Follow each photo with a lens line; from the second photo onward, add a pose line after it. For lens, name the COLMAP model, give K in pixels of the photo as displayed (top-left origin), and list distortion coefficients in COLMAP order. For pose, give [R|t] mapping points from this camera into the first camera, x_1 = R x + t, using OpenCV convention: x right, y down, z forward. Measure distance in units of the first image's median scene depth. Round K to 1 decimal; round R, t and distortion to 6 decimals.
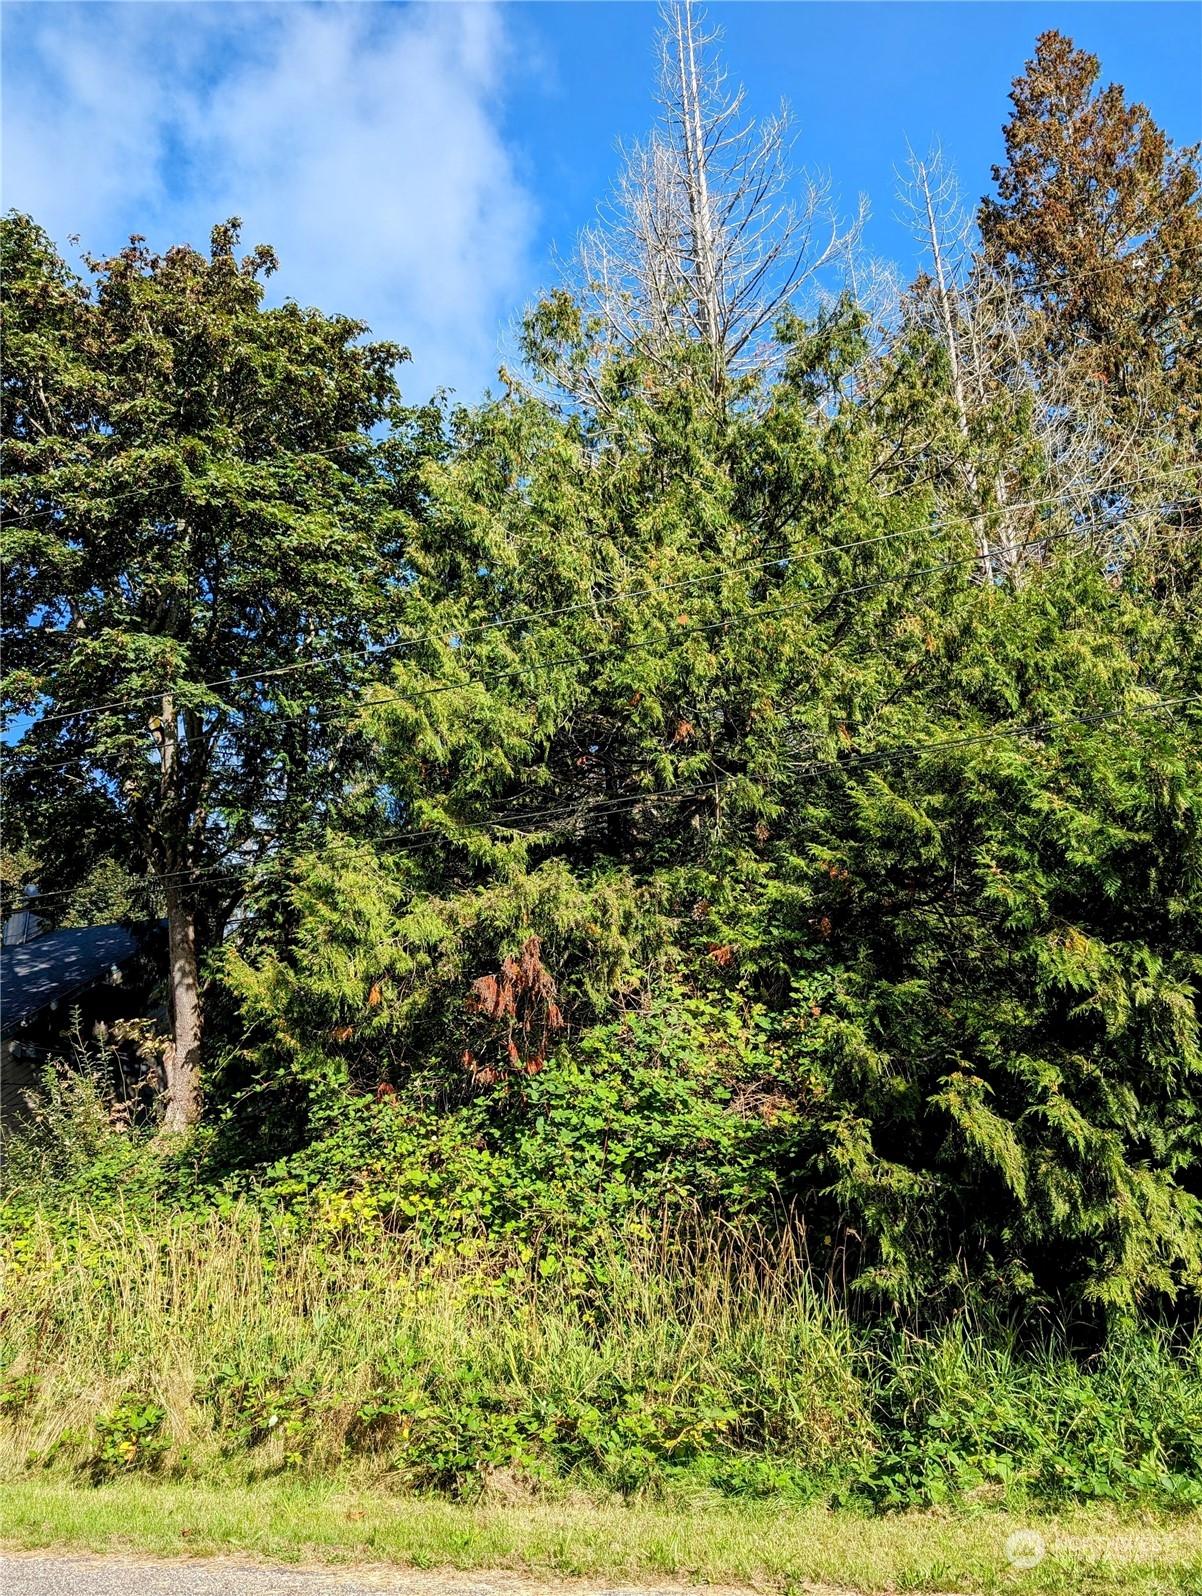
lens RADIAL K [[1111.0, 0, 599.4], [0, 1111.0, 768.1], [0, 0, 1]] dist [0.024406, -0.033499]
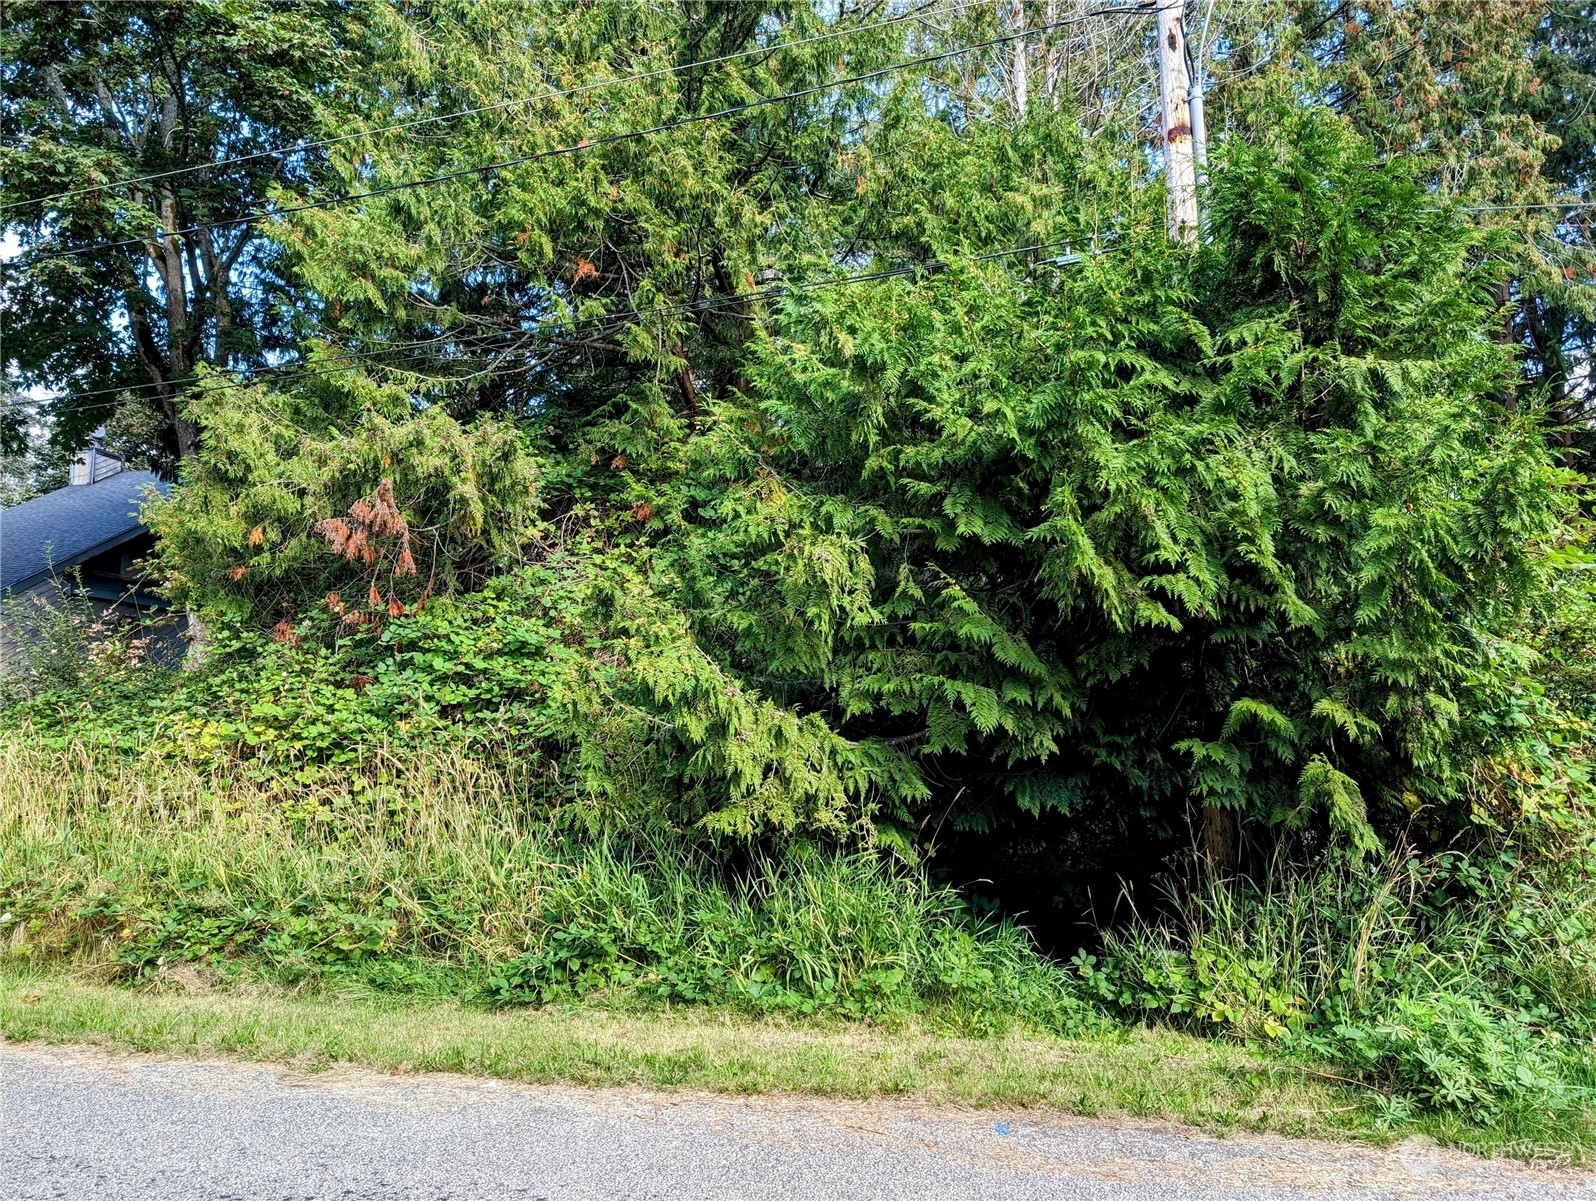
lens RADIAL K [[1111.0, 0, 798.0], [0, 1111.0, 600.5], [0, 0, 1]] dist [0.024406, -0.033499]
pose [[0.999064, 0.038127, 0.020431, 0.257704], [-0.041791, 0.972666, 0.228415, 0.014662], [-0.011164, -0.229055, 0.973349, 0.022704]]
